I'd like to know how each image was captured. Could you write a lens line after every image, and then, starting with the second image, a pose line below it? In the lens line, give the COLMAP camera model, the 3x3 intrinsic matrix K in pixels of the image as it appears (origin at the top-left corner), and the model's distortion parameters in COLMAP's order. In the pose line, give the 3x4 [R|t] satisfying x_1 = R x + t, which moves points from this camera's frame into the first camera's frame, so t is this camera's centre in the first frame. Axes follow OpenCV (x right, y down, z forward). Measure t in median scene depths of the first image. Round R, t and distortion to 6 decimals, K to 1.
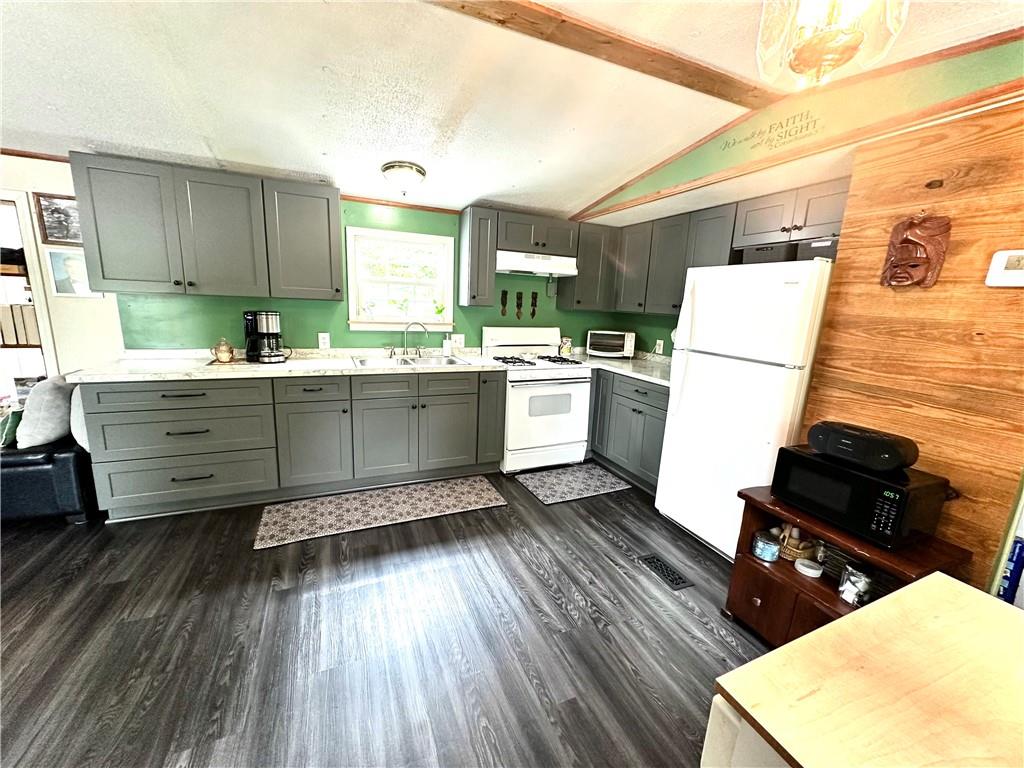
lens RADIAL K [[406.9, 0, 511.1], [0, 406.9, 383.5], [0, 0, 1]] dist [-0.002043, 0.000708]
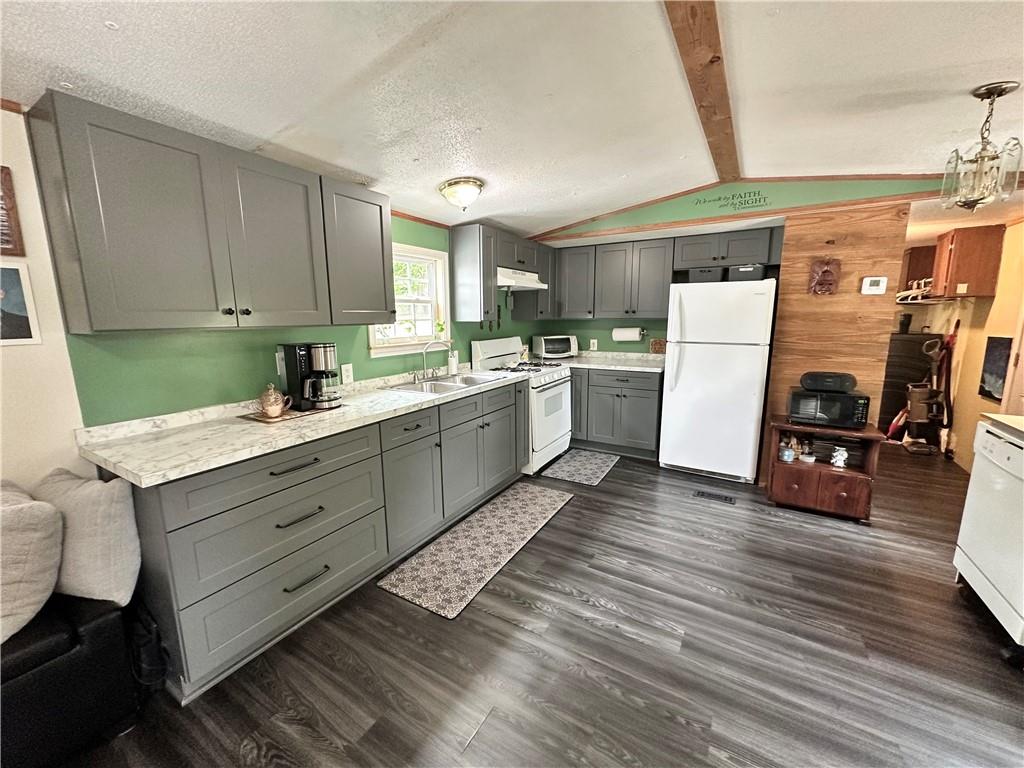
lens RADIAL K [[406.9, 0, 511.1], [0, 406.9, 383.5], [0, 0, 1]] dist [-0.002043, 0.000708]
pose [[0.814496, -0.145953, 0.561510, -0.783350], [0.157263, 0.987146, 0.028471, -0.068129], [-0.558448, 0.065115, 0.826980, 0.165359]]
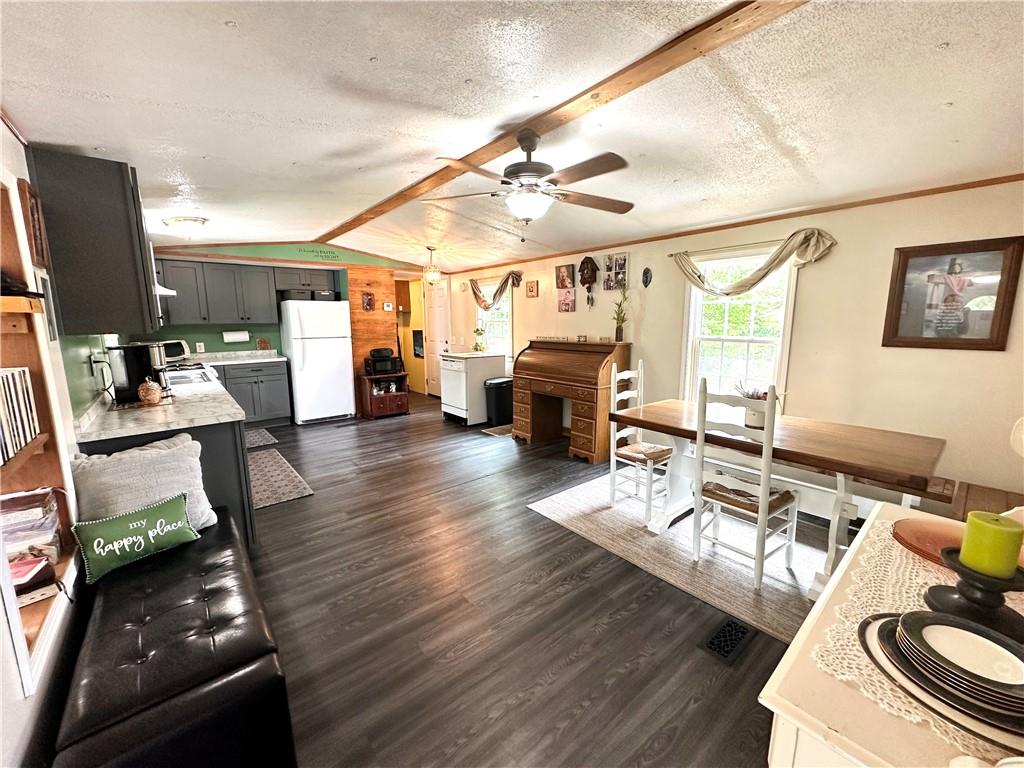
lens RADIAL K [[406.9, 0, 511.1], [0, 406.9, 383.5], [0, 0, 1]] dist [-0.002043, 0.000708]
pose [[-0.279026, -0.194752, 0.940328, -1.802925], [0.184116, 0.950202, 0.251431, -0.178520], [-0.942468, 0.243285, -0.229274, 0.472076]]
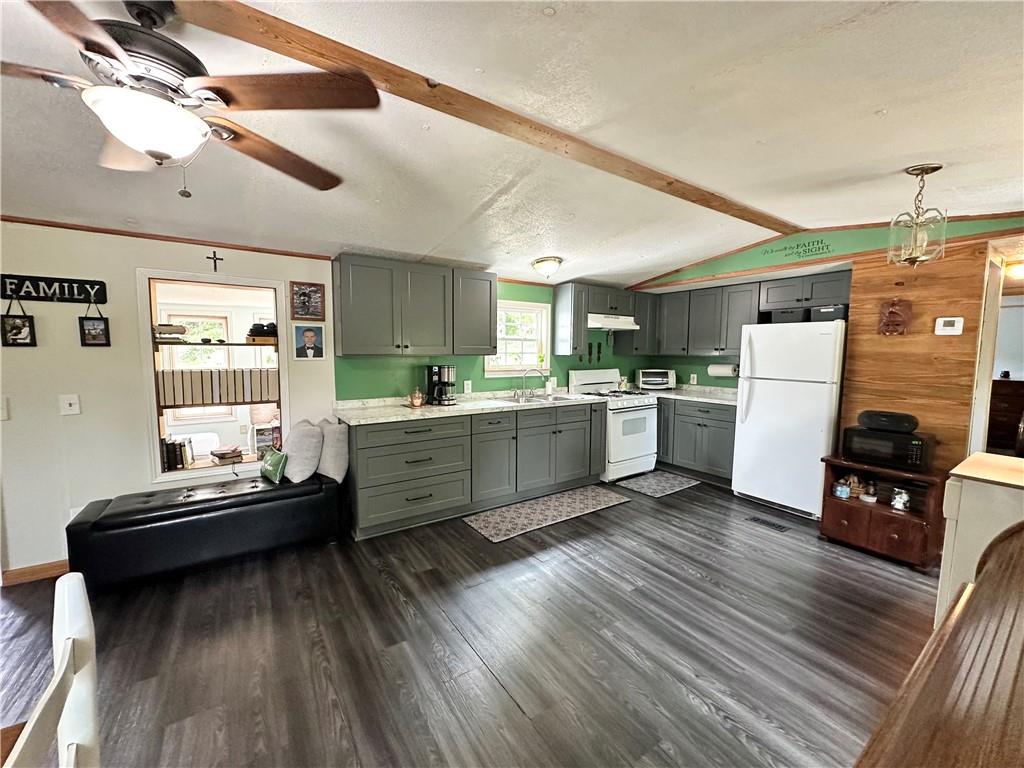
lens RADIAL K [[406.9, 0, 511.1], [0, 406.9, 383.5], [0, 0, 1]] dist [-0.002043, 0.000708]
pose [[0.983089, -0.052079, 0.175567, -0.656304], [0.071310, 0.991905, -0.105069, 0.031793], [-0.168674, 0.115812, 0.978845, -0.305127]]
